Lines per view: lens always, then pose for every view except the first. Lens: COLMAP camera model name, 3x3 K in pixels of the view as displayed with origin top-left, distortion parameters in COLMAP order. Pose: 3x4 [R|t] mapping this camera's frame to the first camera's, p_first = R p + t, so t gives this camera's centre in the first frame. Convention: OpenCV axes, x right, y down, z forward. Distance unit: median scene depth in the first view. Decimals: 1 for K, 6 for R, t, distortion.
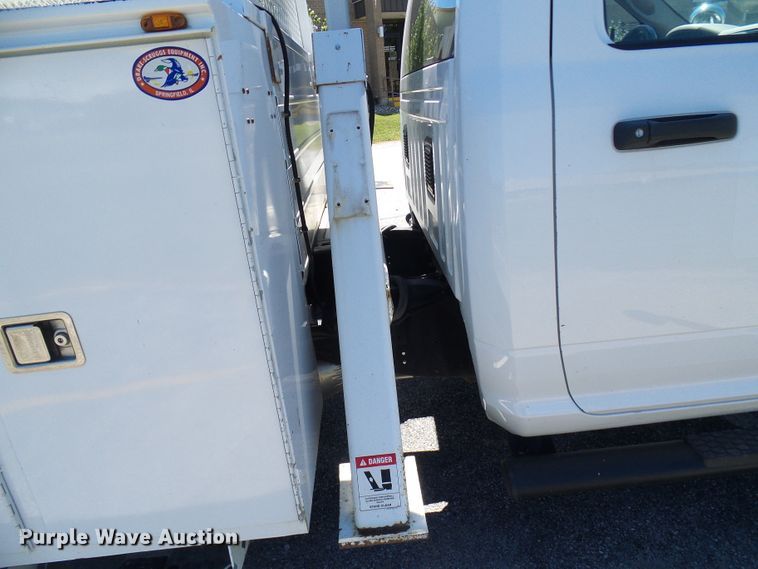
lens RADIAL K [[503.8, 0, 378.2], [0, 503.8, 282.6], [0, 0, 1]] dist [0.001248, -0.005352]
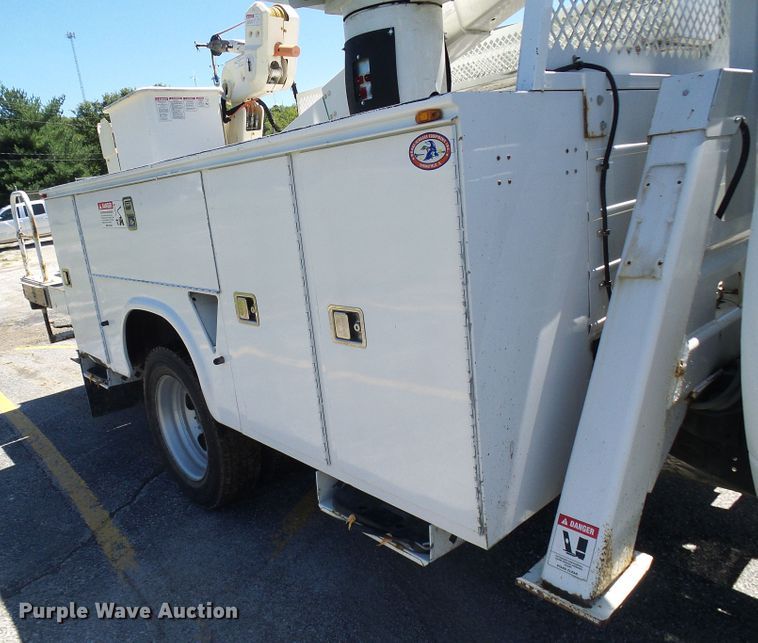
lens RADIAL K [[577.4, 0, 374.7], [0, 577.4, 317.3], [0, 0, 1]] dist [-0.009205, 0.005803]
pose [[0.658112, 0.201460, -0.725467, 0.623637], [-0.212807, 0.974021, 0.077433, -0.056146], [0.722220, 0.103425, 0.683888, -0.116579]]
